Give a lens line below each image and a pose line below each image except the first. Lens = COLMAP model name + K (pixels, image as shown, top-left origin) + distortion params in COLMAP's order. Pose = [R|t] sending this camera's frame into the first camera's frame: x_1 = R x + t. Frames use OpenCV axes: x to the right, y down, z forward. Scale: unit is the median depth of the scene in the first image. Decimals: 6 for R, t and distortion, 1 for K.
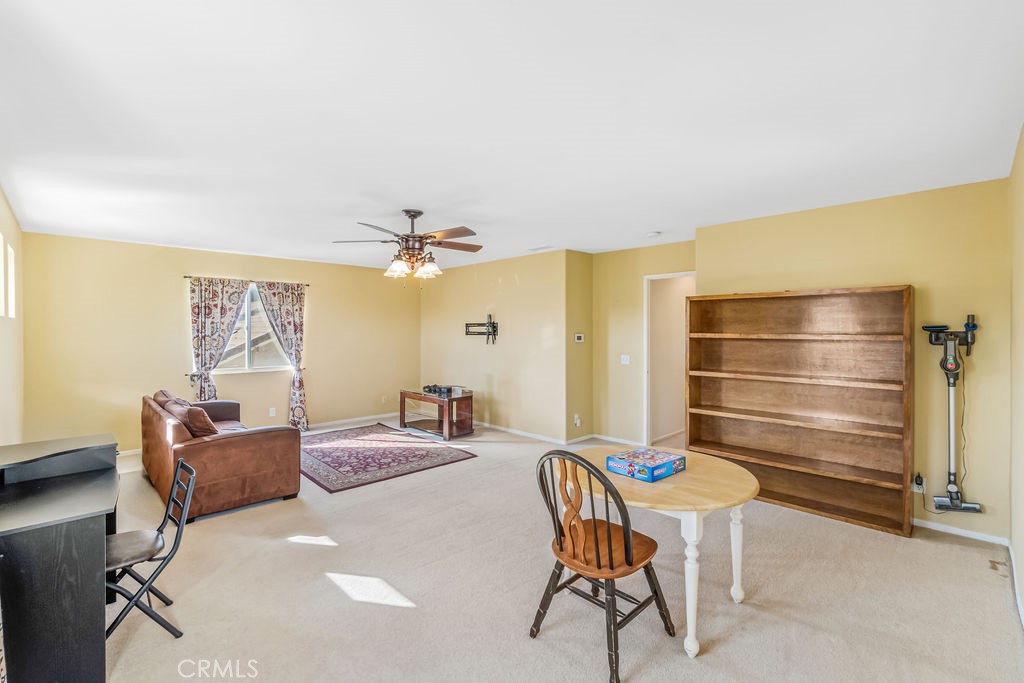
lens RADIAL K [[448.5, 0, 510.3], [0, 448.5, 336.1], [0, 0, 1]] dist [-0.002993, -0.000333]
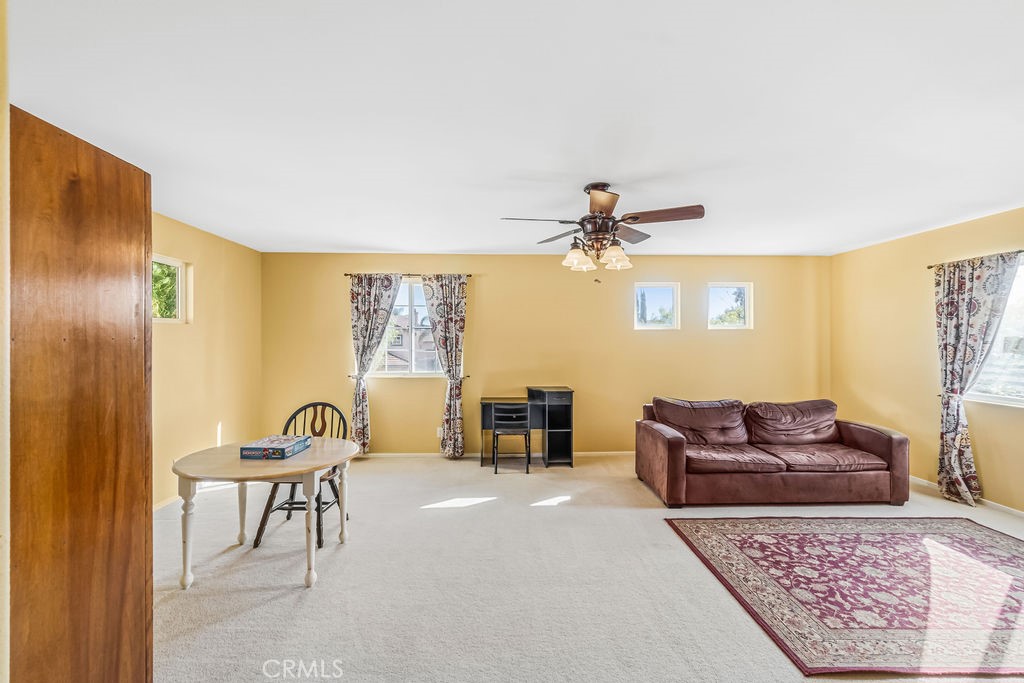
lens RADIAL K [[448.5, 0, 510.3], [0, 448.5, 336.1], [0, 0, 1]] dist [-0.002993, -0.000333]
pose [[-0.665295, -0.012381, -0.746478, 0.373079], [-0.019693, 0.999806, 0.000969, 0.000173], [0.746321, 0.015345, -0.665410, 1.113058]]
